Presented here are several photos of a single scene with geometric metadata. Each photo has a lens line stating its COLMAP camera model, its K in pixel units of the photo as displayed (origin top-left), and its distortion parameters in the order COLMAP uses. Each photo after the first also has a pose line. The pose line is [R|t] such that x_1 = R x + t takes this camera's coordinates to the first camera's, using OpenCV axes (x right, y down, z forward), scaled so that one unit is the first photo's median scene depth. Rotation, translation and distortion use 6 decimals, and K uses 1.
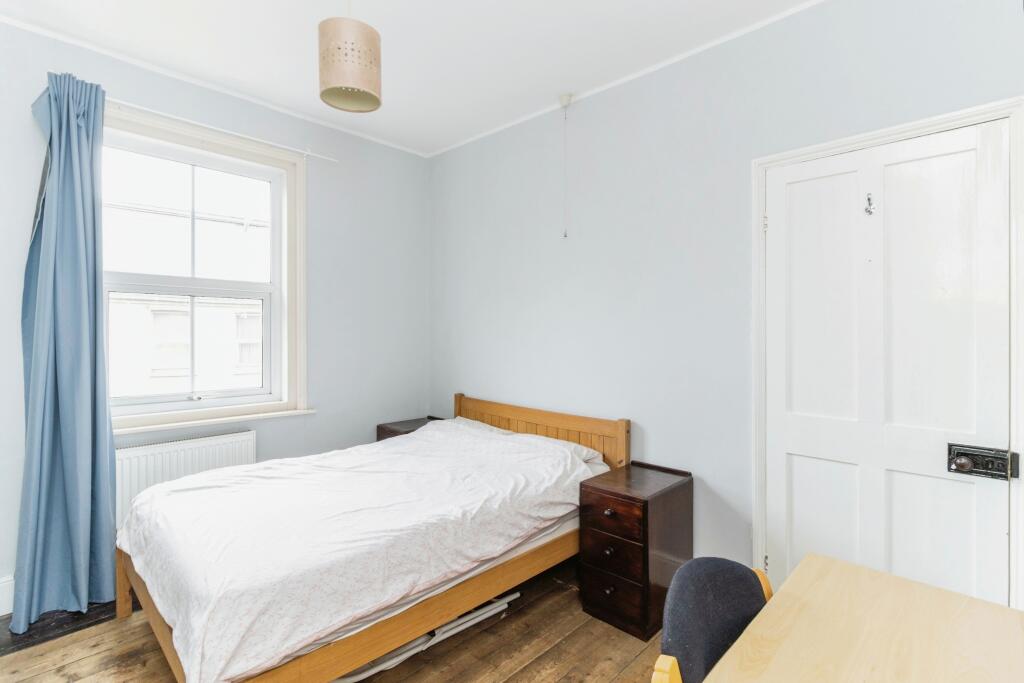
lens RADIAL K [[479.2, 0, 510.7], [0, 479.2, 337.9], [0, 0, 1]] dist [-0.000305, 0.000242]
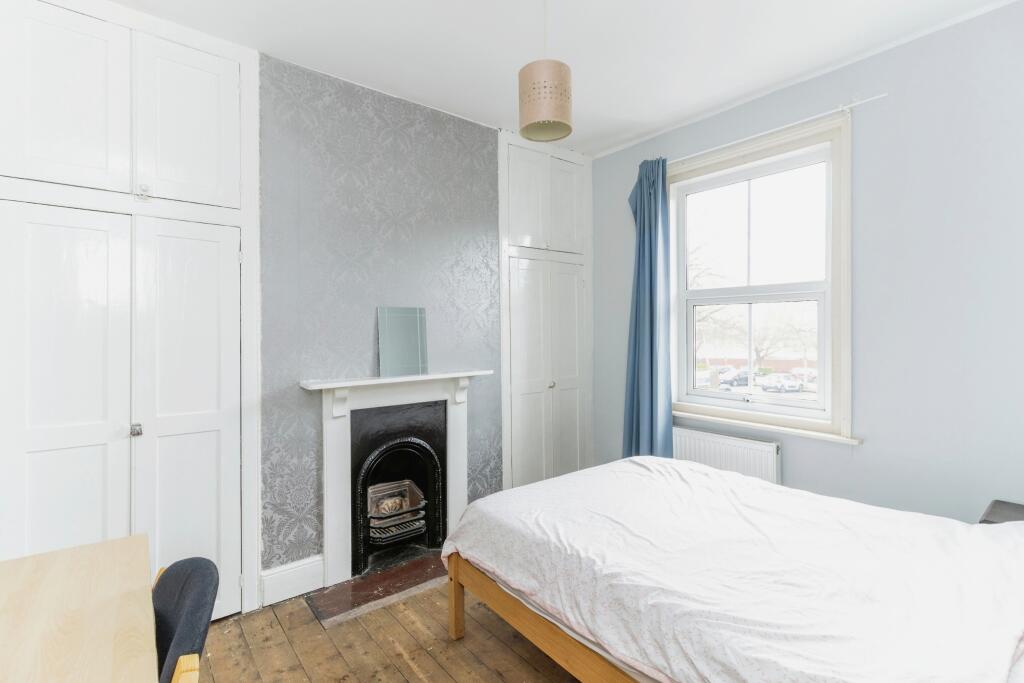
lens RADIAL K [[479.2, 0, 510.7], [0, 479.2, 337.9], [0, 0, 1]] dist [-0.000305, 0.000242]
pose [[-0.123228, 0.006625, -0.992356, 0.572535], [-0.011483, 0.999901, 0.008101, -0.017088], [0.992312, 0.012393, -0.123140, 0.767977]]
